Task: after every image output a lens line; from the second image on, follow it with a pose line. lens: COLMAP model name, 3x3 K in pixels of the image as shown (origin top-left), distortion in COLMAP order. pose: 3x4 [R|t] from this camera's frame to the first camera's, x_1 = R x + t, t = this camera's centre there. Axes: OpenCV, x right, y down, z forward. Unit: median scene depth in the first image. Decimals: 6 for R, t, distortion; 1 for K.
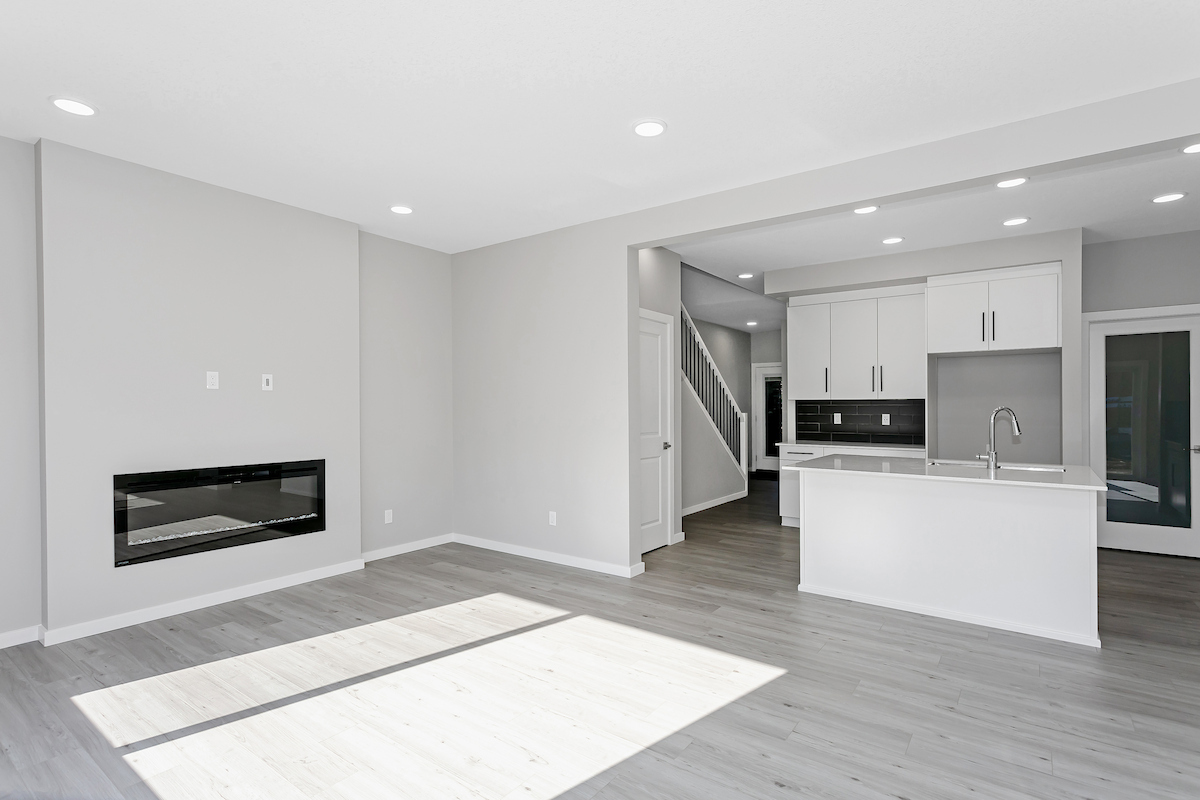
lens RADIAL K [[600.5, 0, 589.3], [0, 600.5, 405.8], [0, 0, 1]] dist [0.006495, 0.001046]
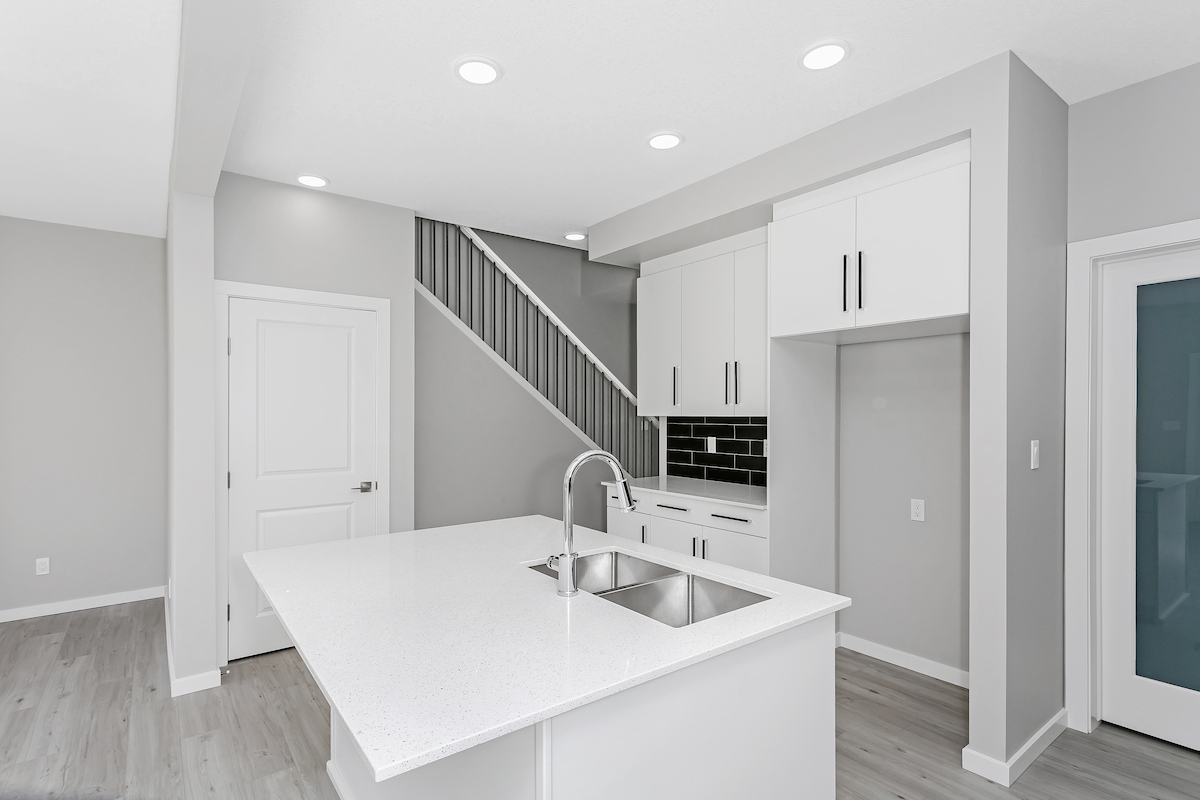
lens RADIAL K [[600.5, 0, 600.0], [0, 600.5, 408.9], [0, 0, 1]] dist [0.006495, 0.001046]
pose [[0.953932, -0.005669, -0.299970, 0.778192], [0.006742, 0.999974, 0.002541, -0.031138], [0.299948, -0.004446, 0.953945, 0.552136]]
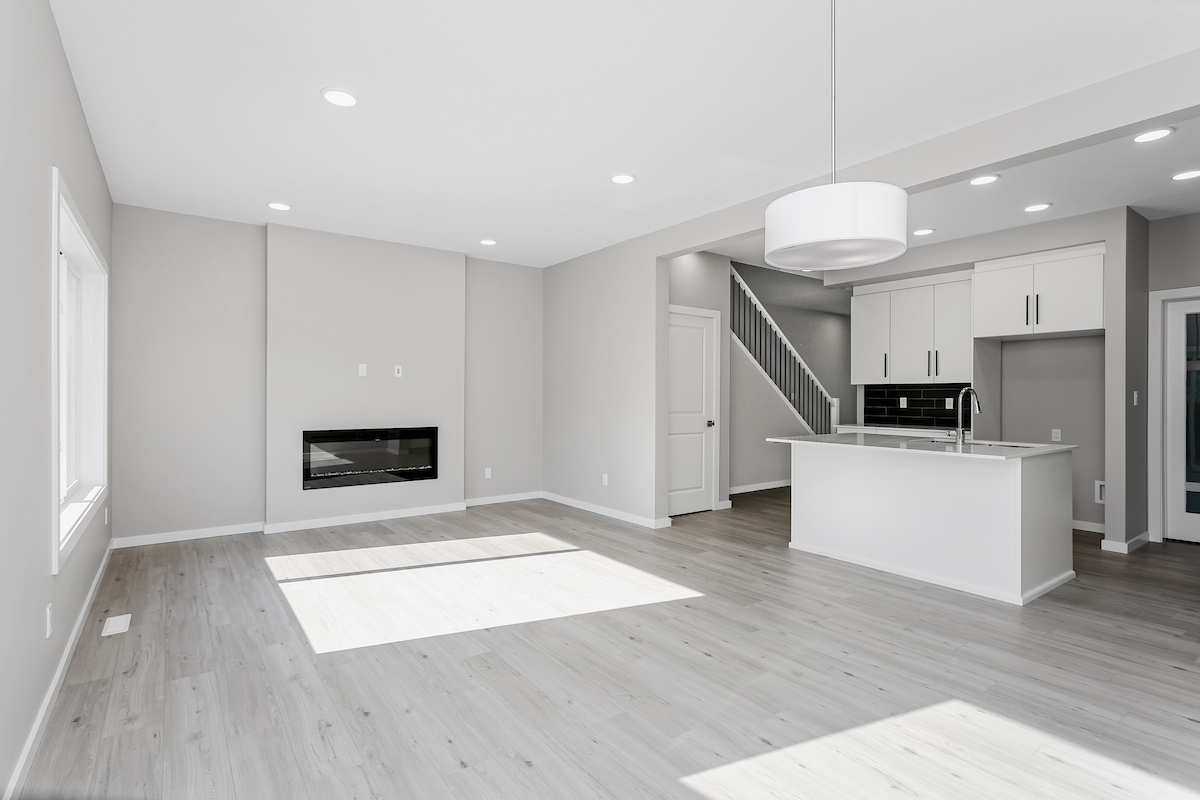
lens RADIAL K [[600.5, 0, 590.2], [0, 600.5, 388.3], [0, 0, 1]] dist [0.006495, 0.001046]
pose [[0.953142, -0.000059, -0.302523, 0.338050], [-0.003489, 0.999931, -0.011188, 0.016022], [0.302503, 0.011719, 0.953076, -0.225999]]
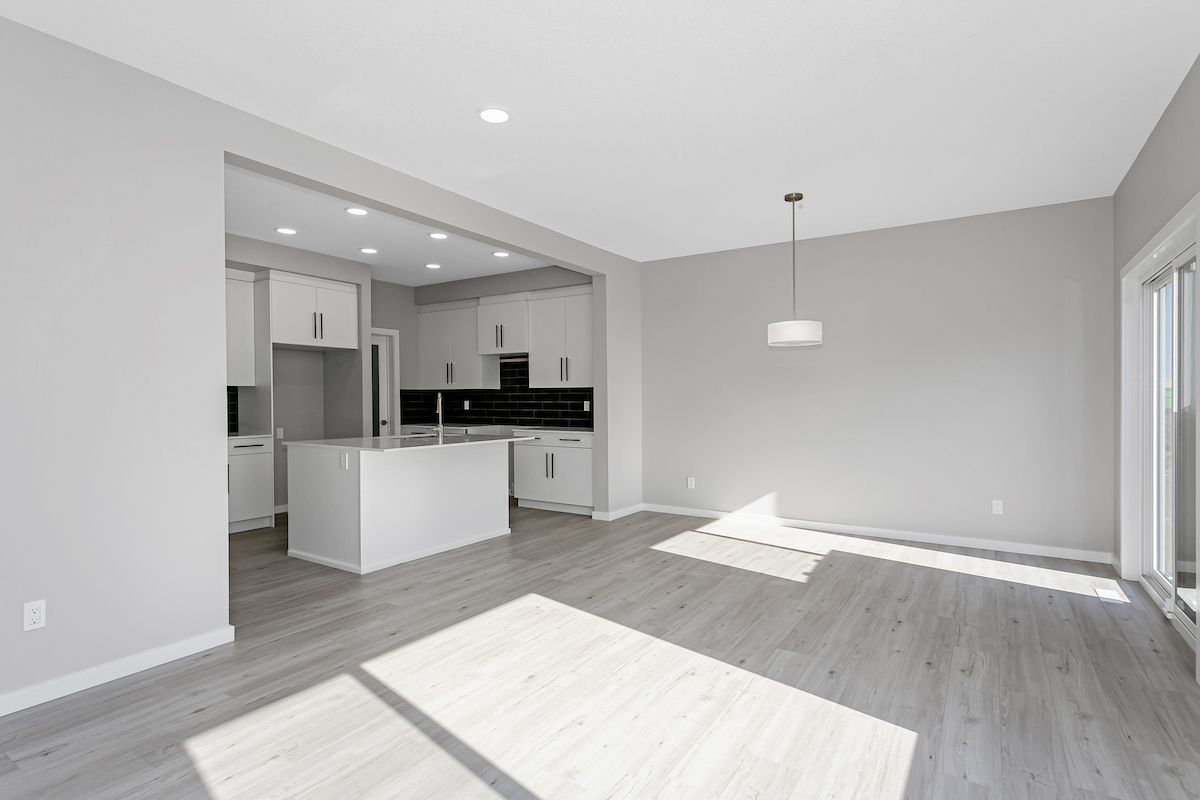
lens RADIAL K [[600.5, 0, 606.3], [0, 600.5, 398.2], [0, 0, 1]] dist [0.006495, 0.001046]
pose [[-0.085113, 0.002642, 0.996368, -0.701259], [0.002331, 0.999994, -0.002453, 0.016872], [-0.996369, 0.002114, -0.085118, 0.690898]]
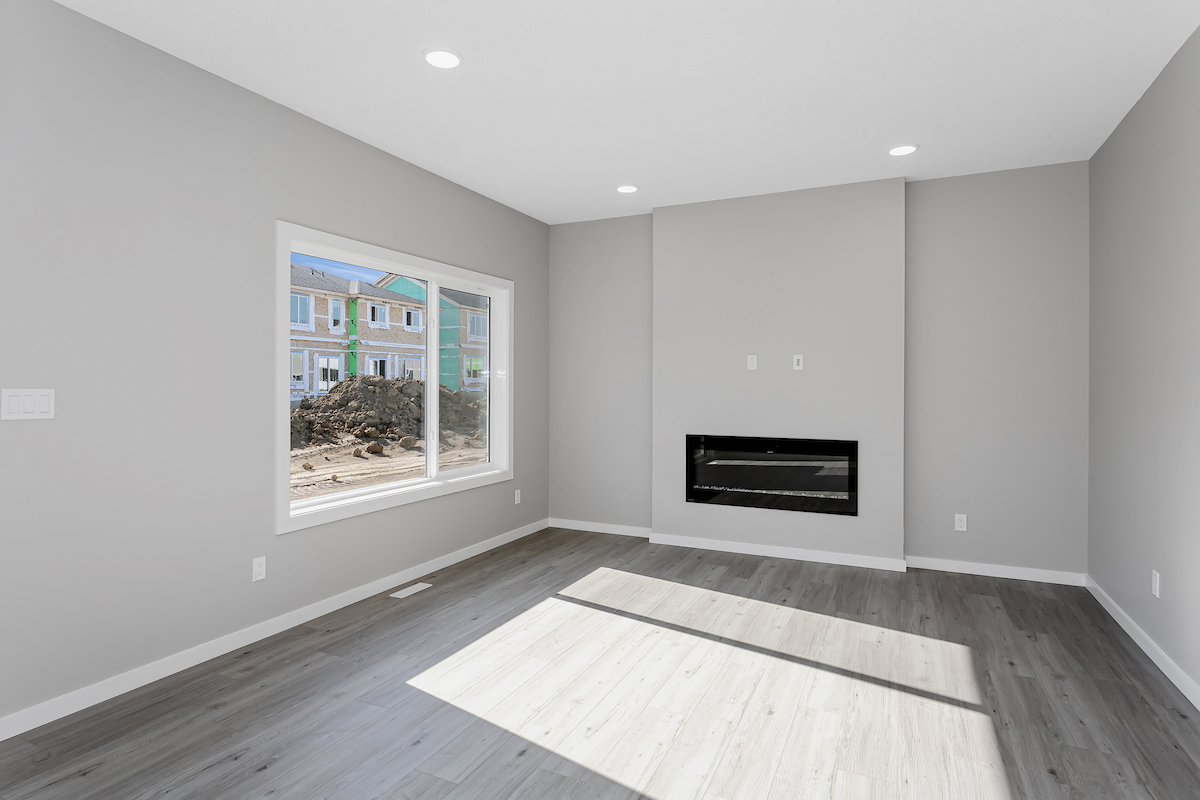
lens RADIAL K [[650.6, 0, 577.1], [0, 650.6, 378.0], [0, 0, 1]] dist [0.007477, -0.000139]
pose [[0.172181, -0.009303, -0.985021, 0.543411], [-0.003358, 0.999944, -0.010031, 0.001523], [0.985060, 0.005035, 0.172141, 0.423858]]
